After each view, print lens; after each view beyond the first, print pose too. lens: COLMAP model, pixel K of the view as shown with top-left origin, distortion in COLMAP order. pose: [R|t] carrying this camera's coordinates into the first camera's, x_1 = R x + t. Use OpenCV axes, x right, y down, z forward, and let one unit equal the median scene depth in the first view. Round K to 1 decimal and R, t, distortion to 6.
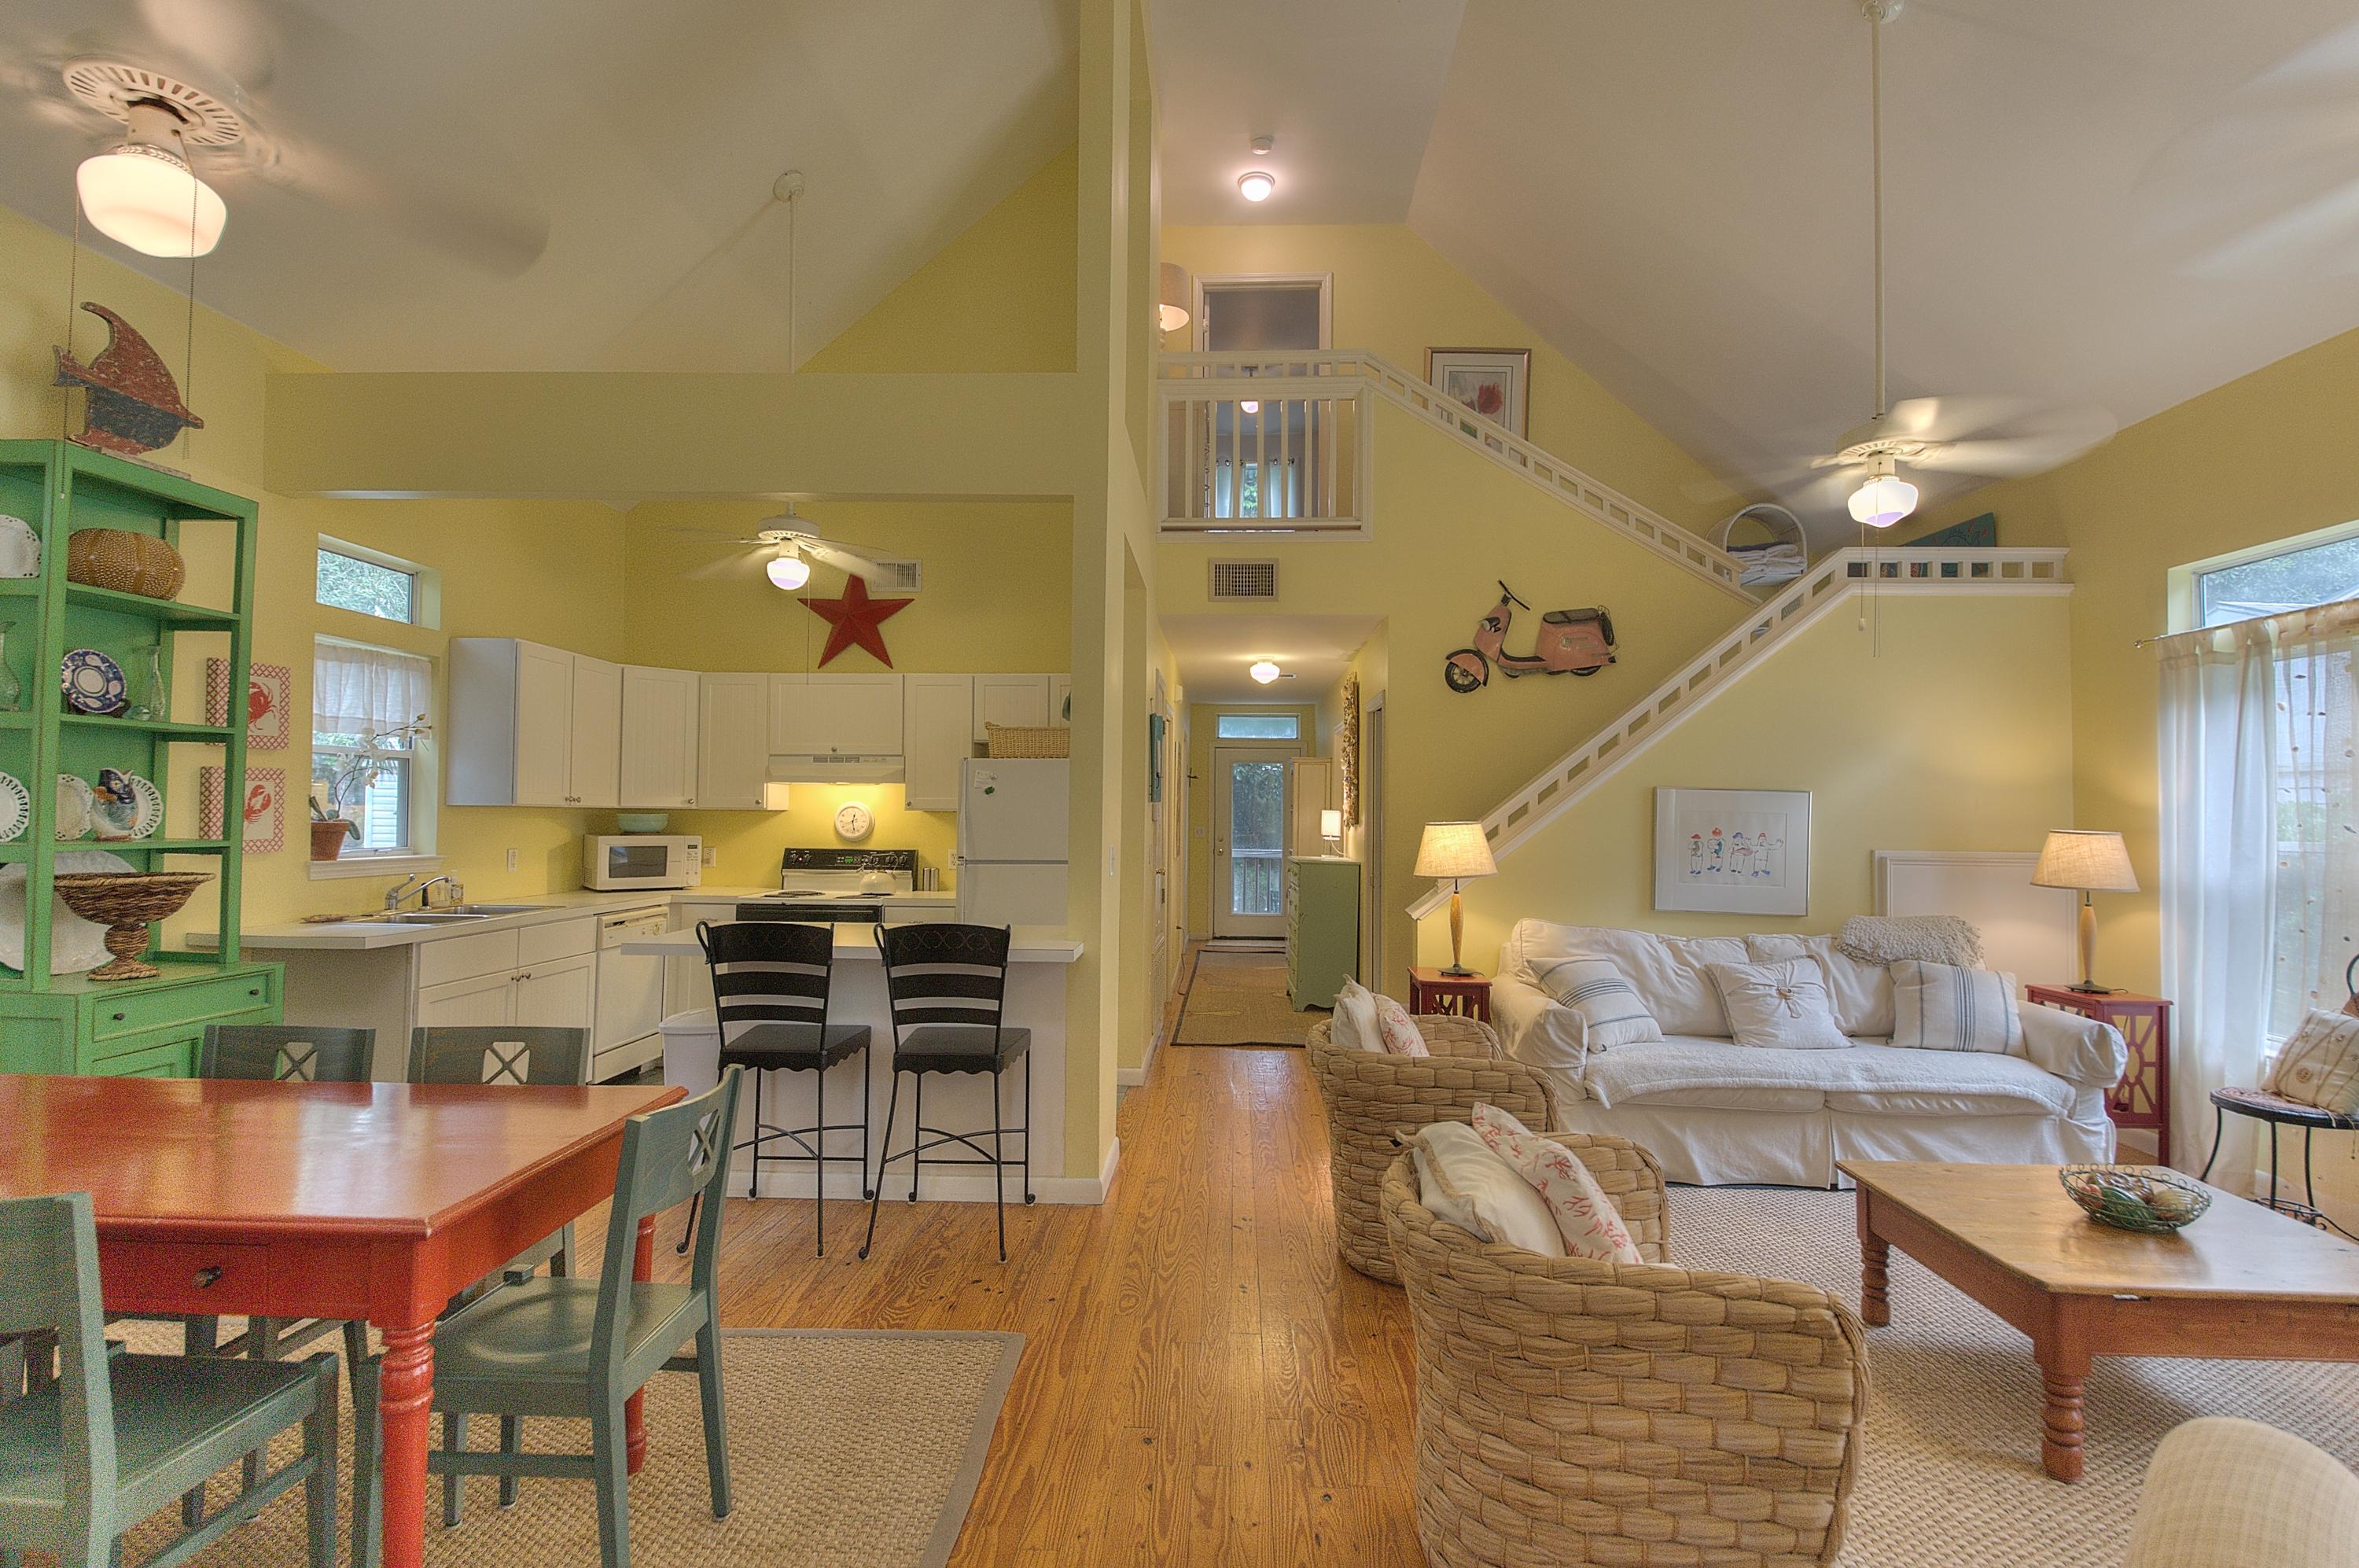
lens RADIAL K [[1129.5, 0, 1182.6], [0, 1129.5, 771.6], [0, 0, 1]] dist [0.027602, -0.019951]
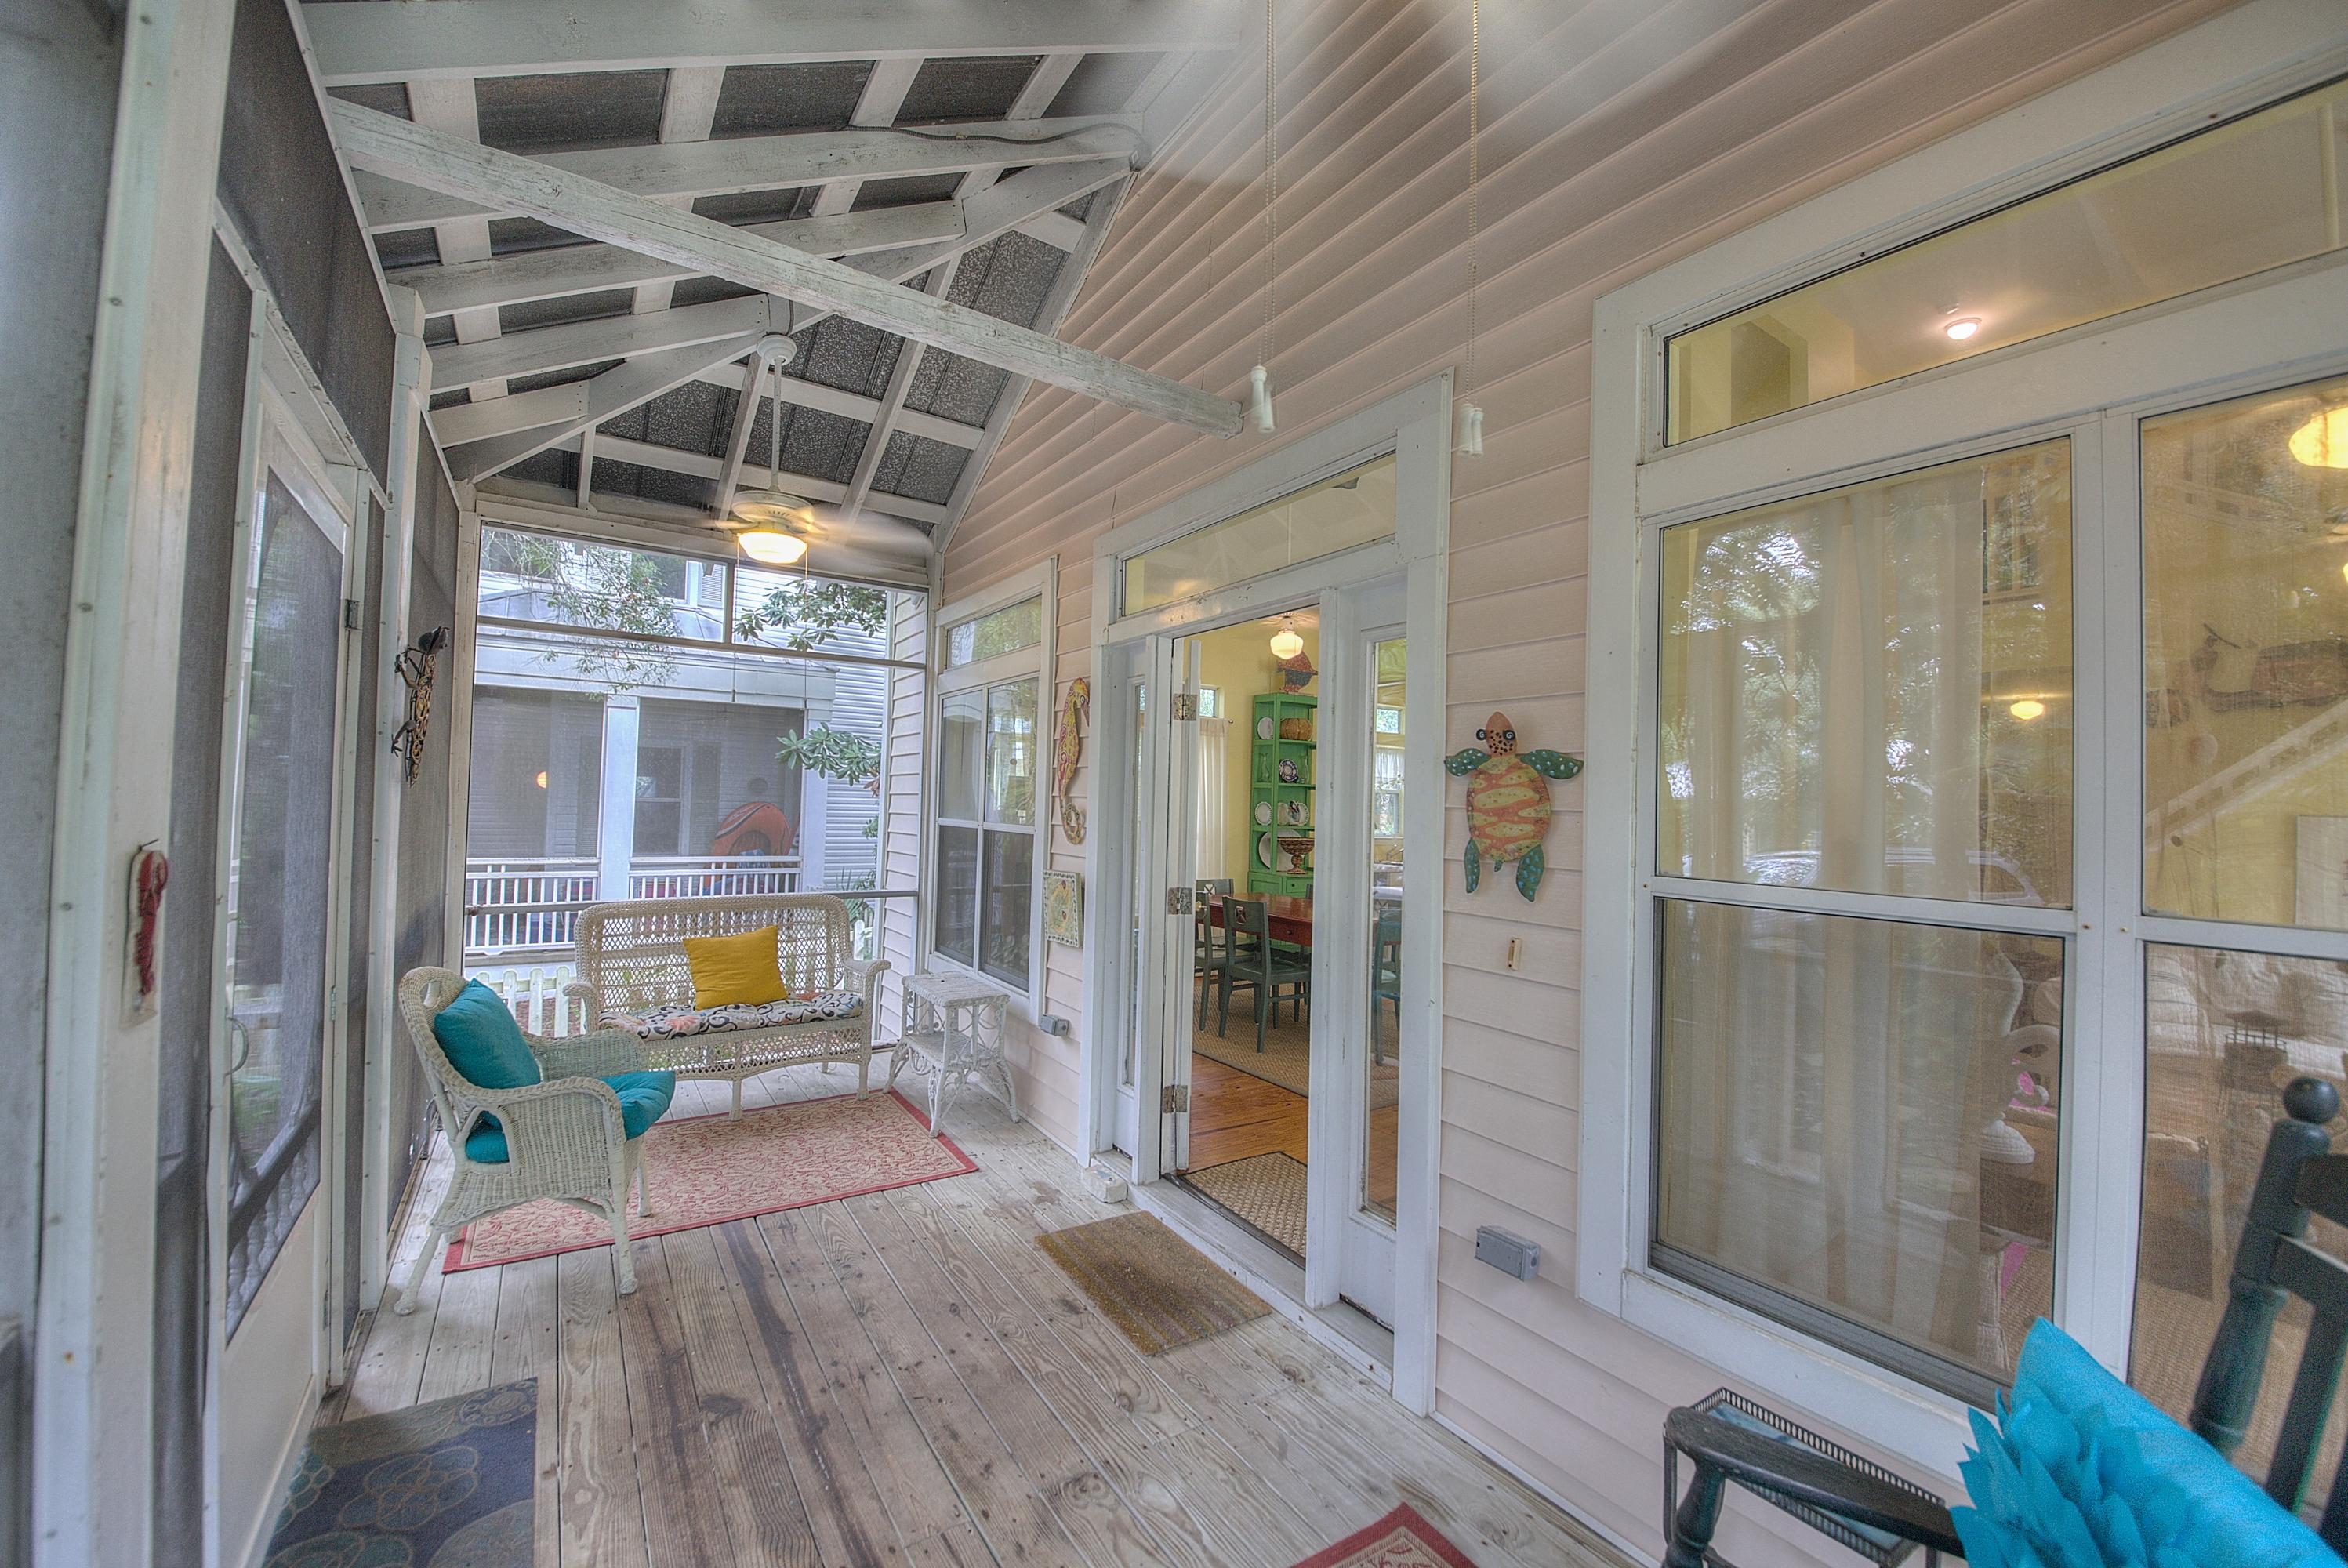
lens RADIAL K [[909.9, 0, 1176.0], [0, 909.9, 779.9], [0, 0, 1]] dist [-0.003088, -0.004233]
pose [[0.590563, -0.016194, -0.806829, 0.548388], [0.006137, 0.999860, -0.015576, -0.015486], [0.806968, 0.004247, 0.590580, -0.440641]]
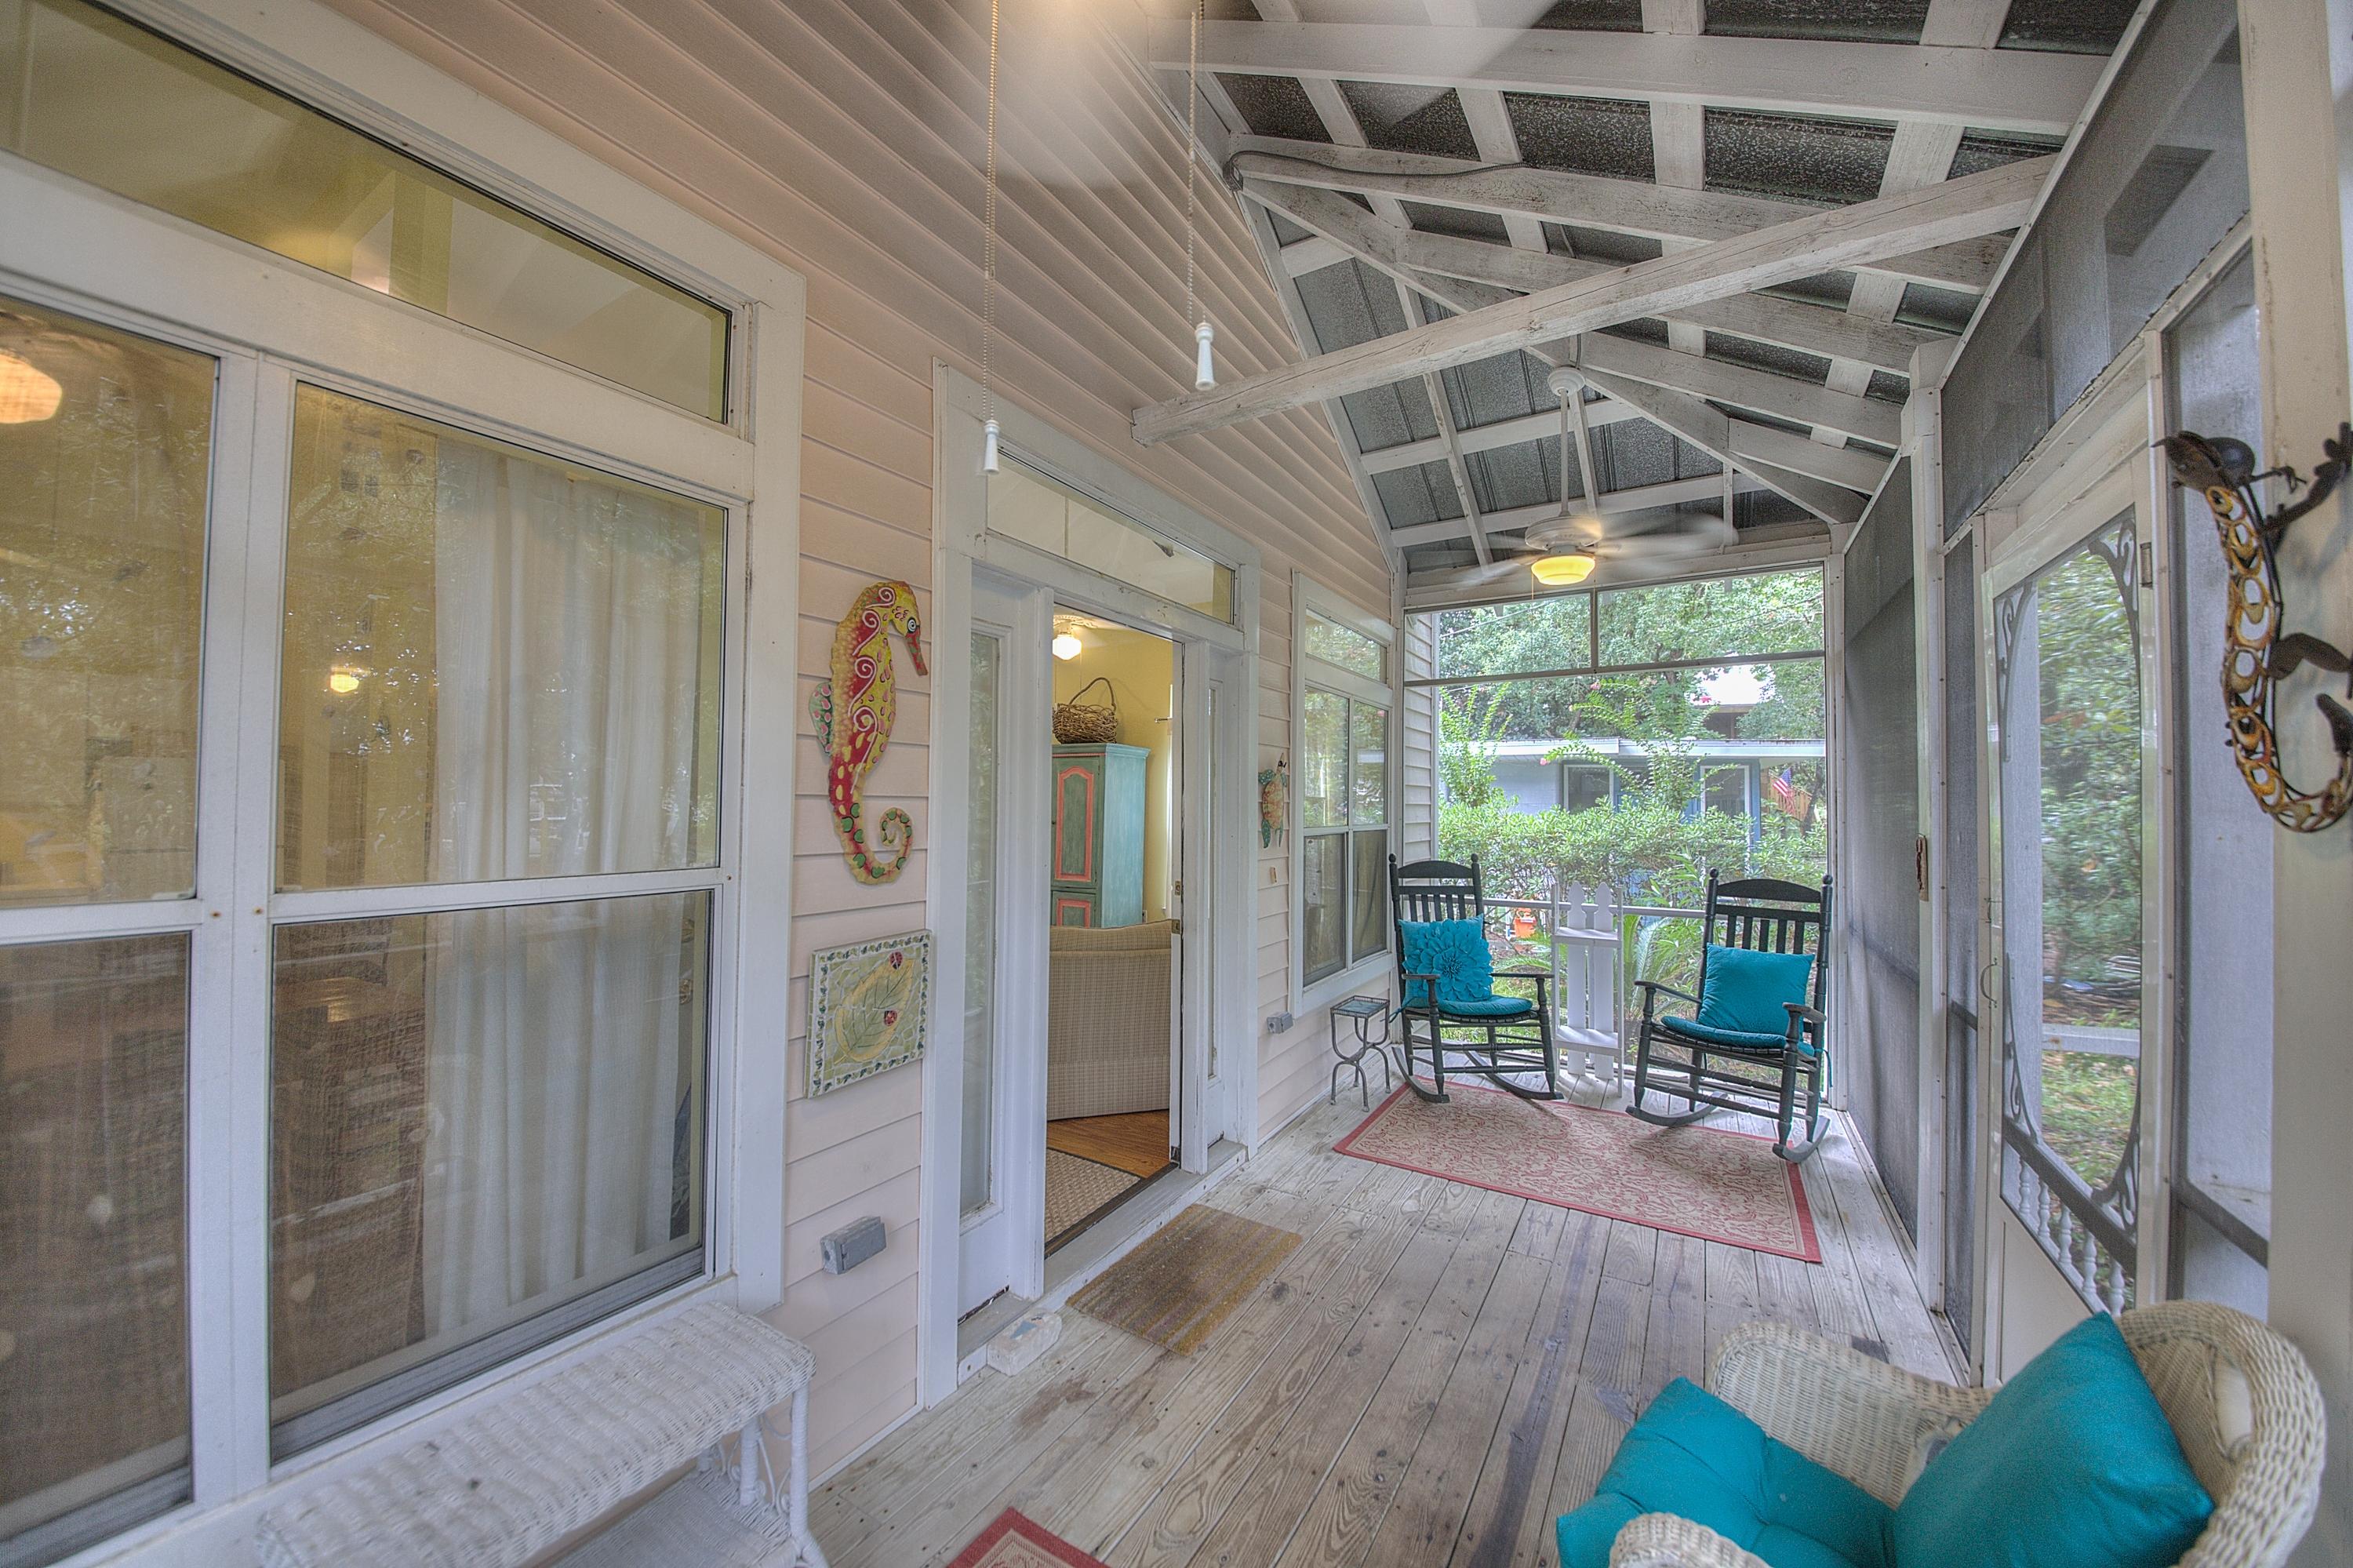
lens RADIAL K [[853.8, 0, 1161.3], [0, 853.8, 773.5], [0, 0, 1]] dist [-0.012603, -0.001241]
pose [[0.490808, 0.024309, 0.870929, -0.507216], [-0.035775, 0.999330, -0.007731, -0.028710], [-0.870533, -0.027363, 0.491348, -0.352789]]
